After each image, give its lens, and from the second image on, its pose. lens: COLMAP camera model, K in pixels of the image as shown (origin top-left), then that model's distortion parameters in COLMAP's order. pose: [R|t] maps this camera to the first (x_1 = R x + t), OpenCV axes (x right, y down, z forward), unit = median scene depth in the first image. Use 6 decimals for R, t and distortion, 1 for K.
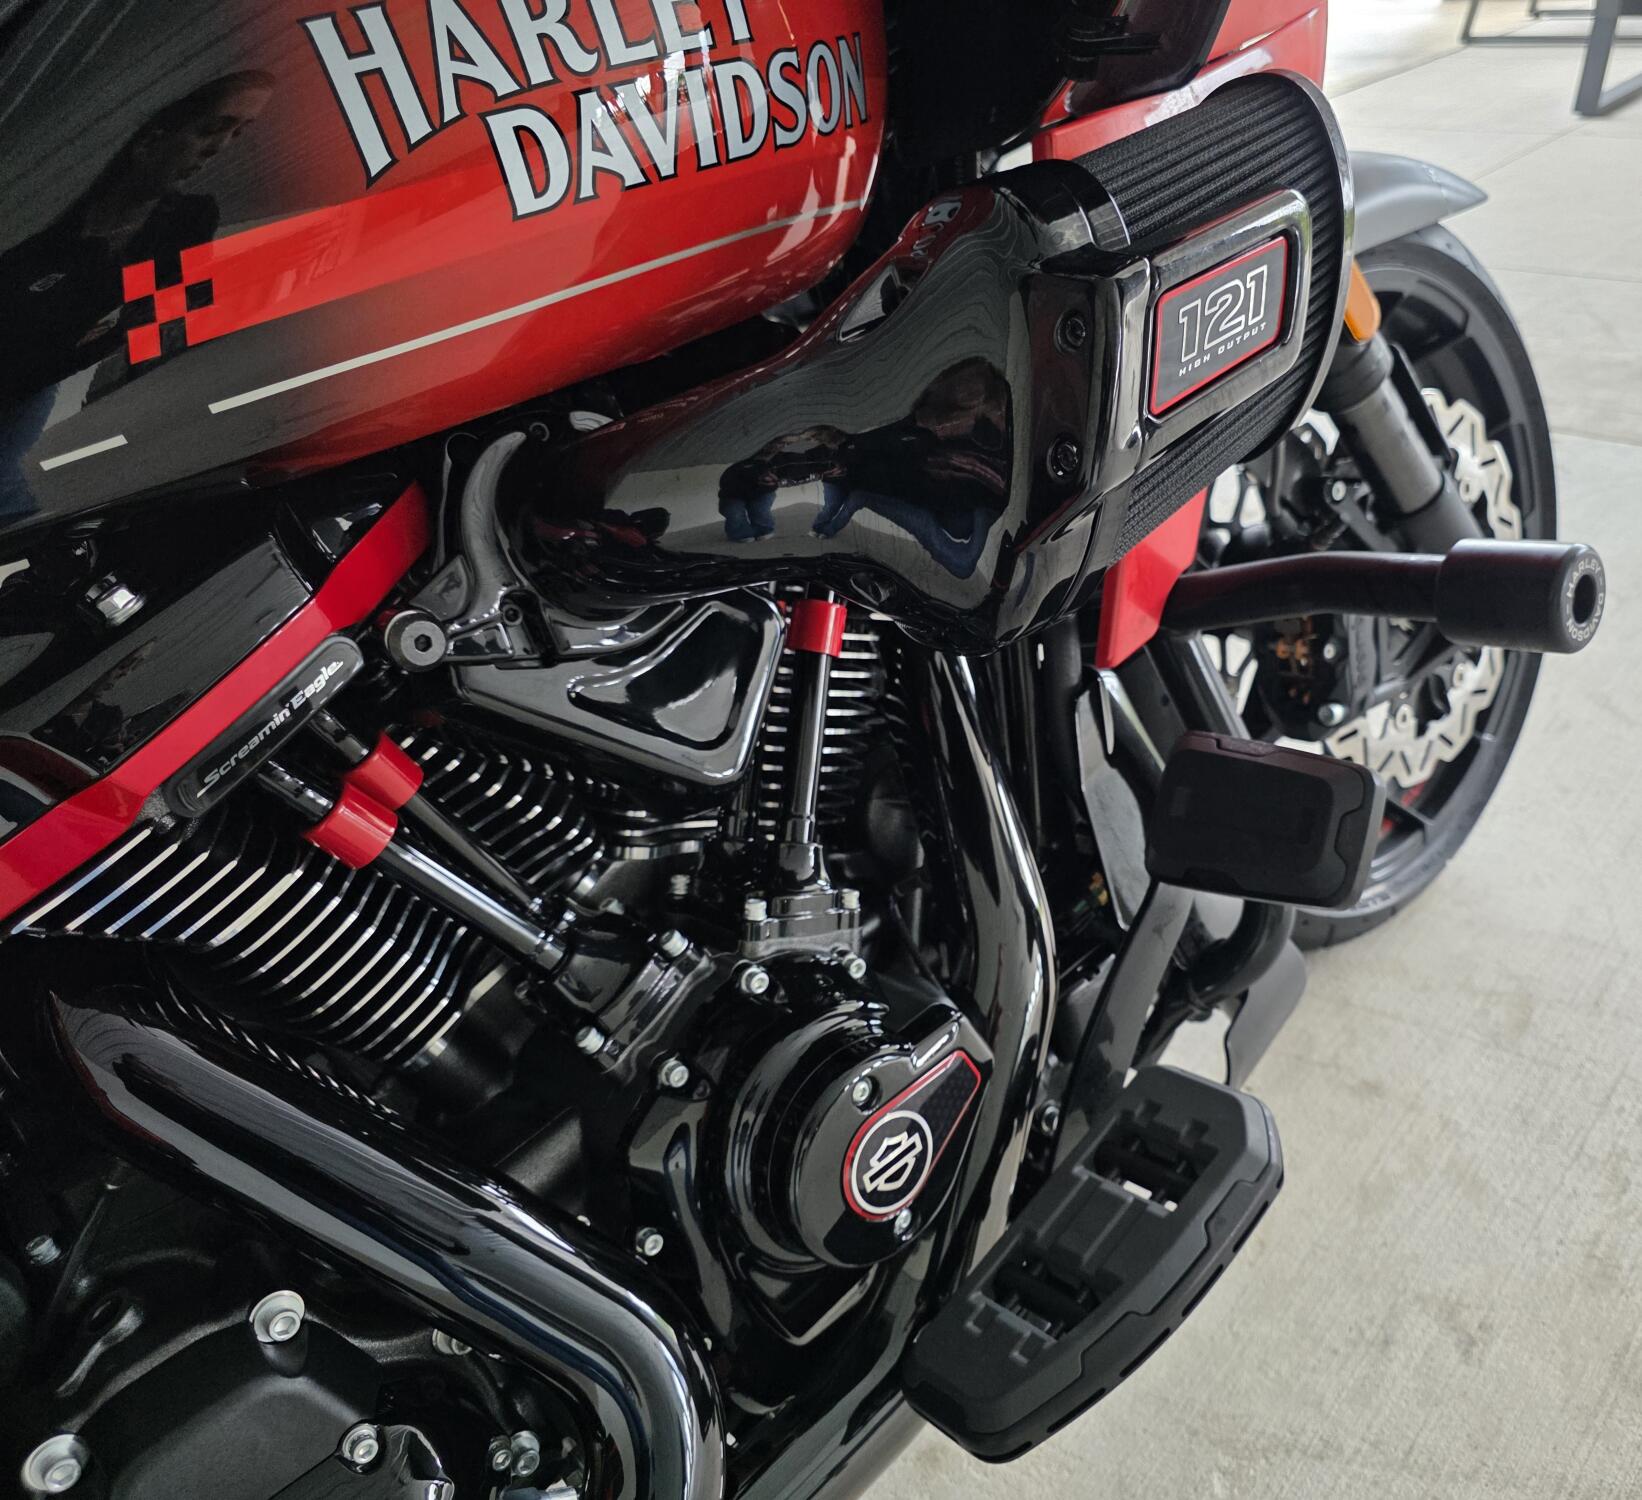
lens RADIAL K [[1322.5, 0, 991.3], [0, 1322.5, 829.6], [0, 0, 1]] dist [-0.010451, -0.006622]
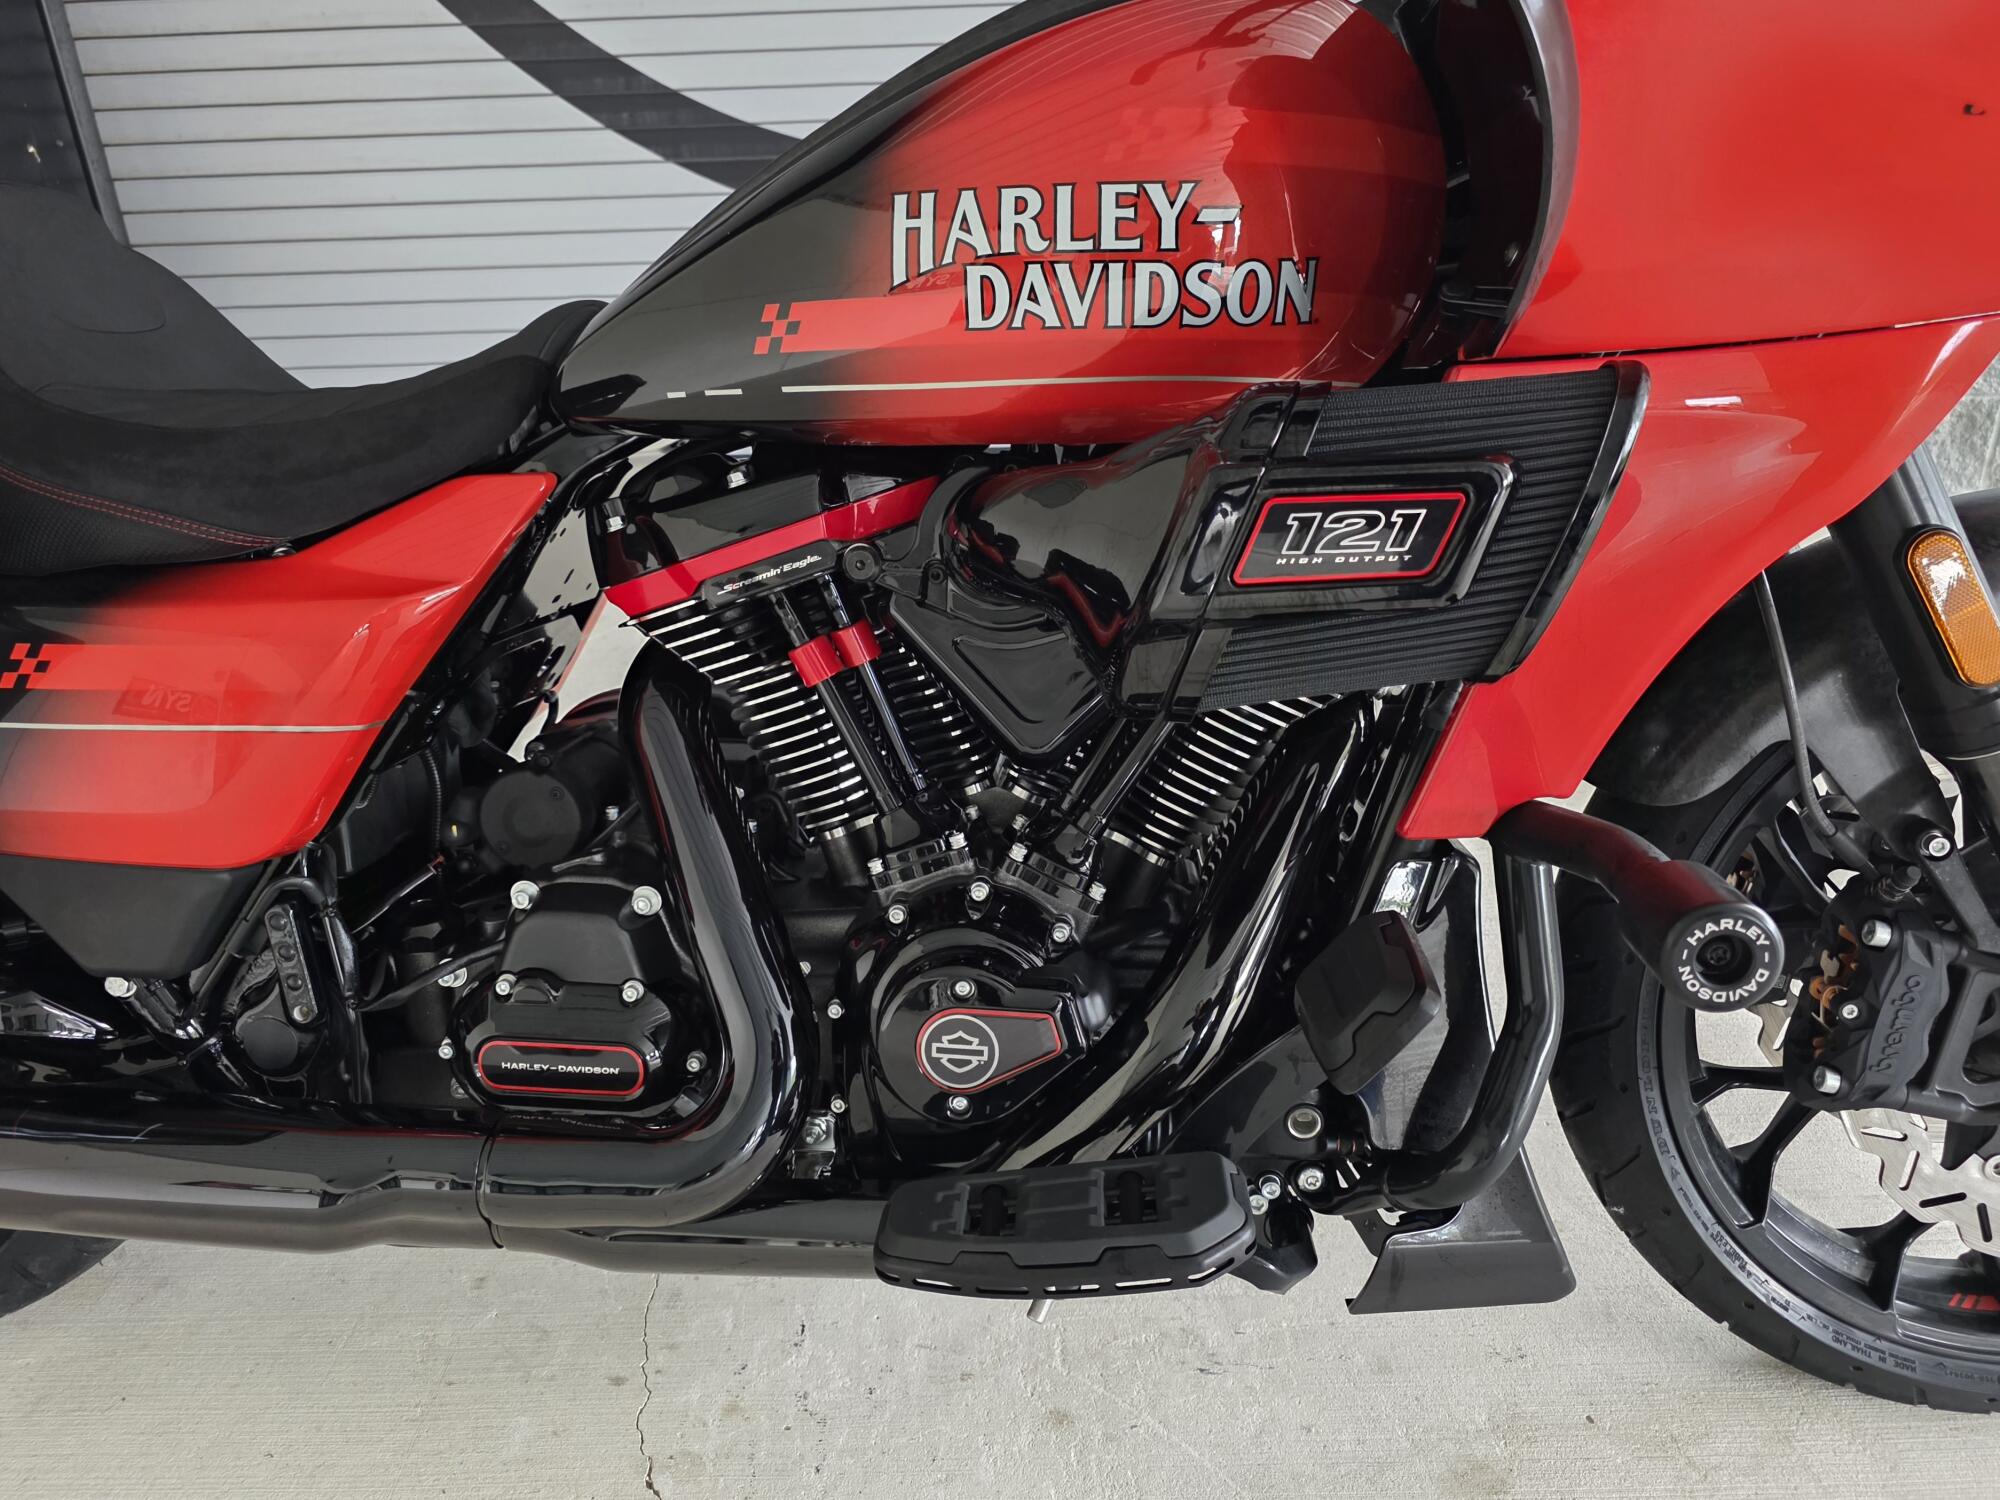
lens RADIAL K [[1466.6, 0, 1070.0], [0, 1466.6, 895.7], [0, 0, 1]] dist [0.000909, -0.001415]
pose [[0.624074, 0.460360, -0.631348, 1.025531], [-0.492177, 0.859168, 0.139972, -0.170408], [0.606871, 0.223382, 0.762763, -0.100783]]
